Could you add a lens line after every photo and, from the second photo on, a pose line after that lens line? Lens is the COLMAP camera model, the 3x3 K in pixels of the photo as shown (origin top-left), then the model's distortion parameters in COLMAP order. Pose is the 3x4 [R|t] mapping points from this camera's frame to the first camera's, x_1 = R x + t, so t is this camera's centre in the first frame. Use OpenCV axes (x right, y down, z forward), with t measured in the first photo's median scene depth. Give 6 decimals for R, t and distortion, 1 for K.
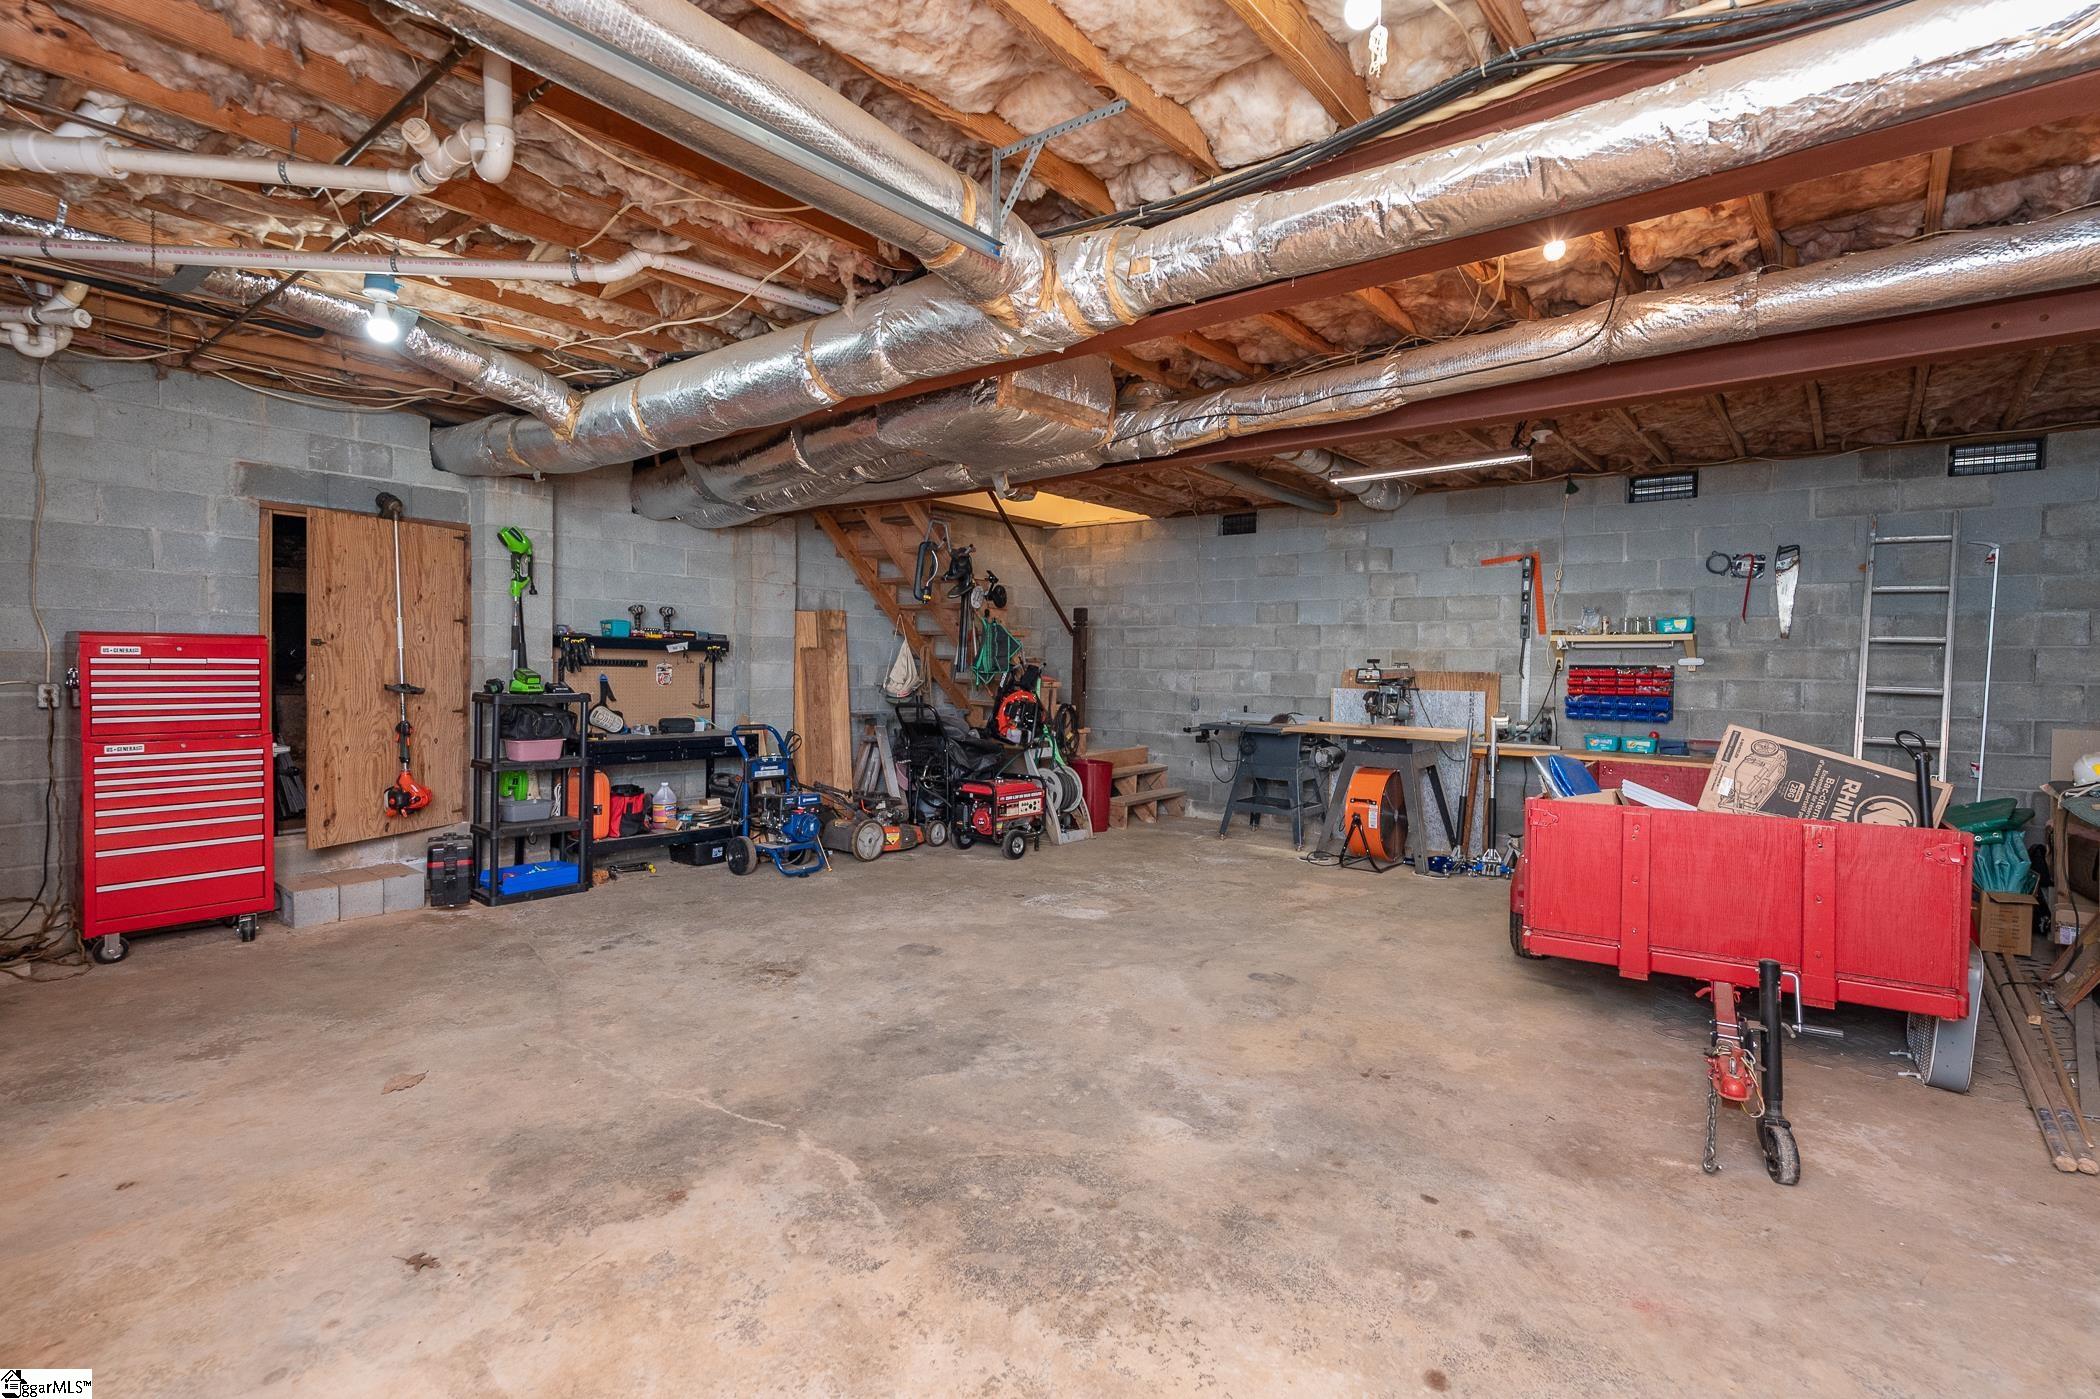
lens RADIAL K [[953.9, 0, 1050.0], [0, 953.9, 699.5], [0, 0, 1]] dist [0.000676, -0.000078]
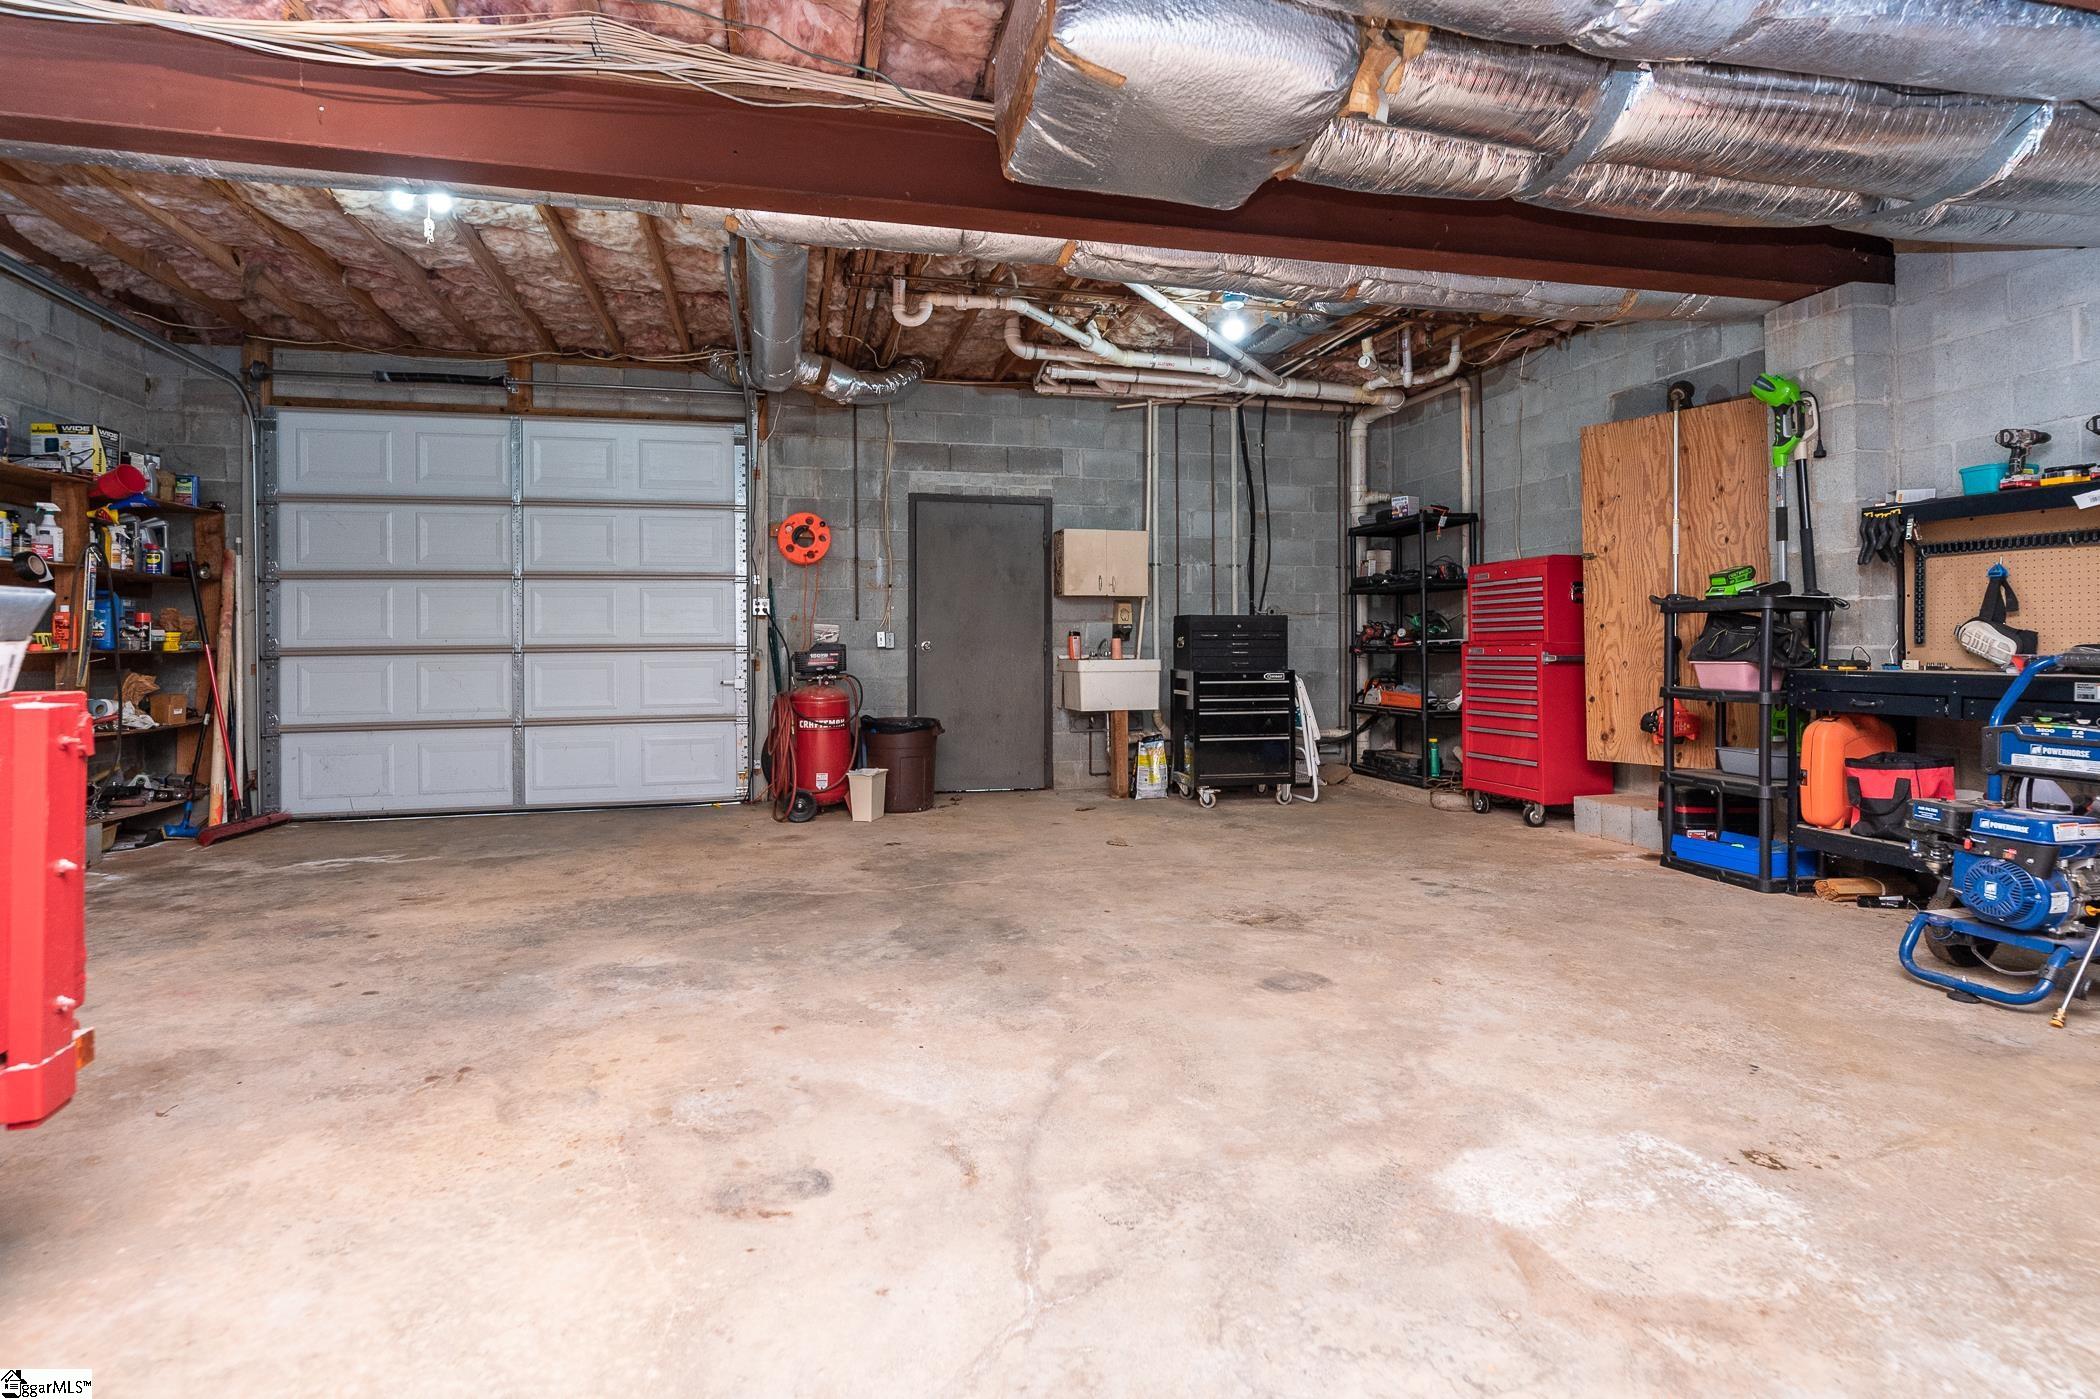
lens RADIAL K [[1026.4, 0, 1048.6], [0, 1026.4, 651.7], [0, 0, 1]] dist [0.000659, 0.000082]
pose [[-0.593081, -0.010327, -0.805076, 0.532732], [-0.034608, 0.999321, 0.012676, 0.055757], [0.804399, 0.035380, -0.593036, 1.385287]]
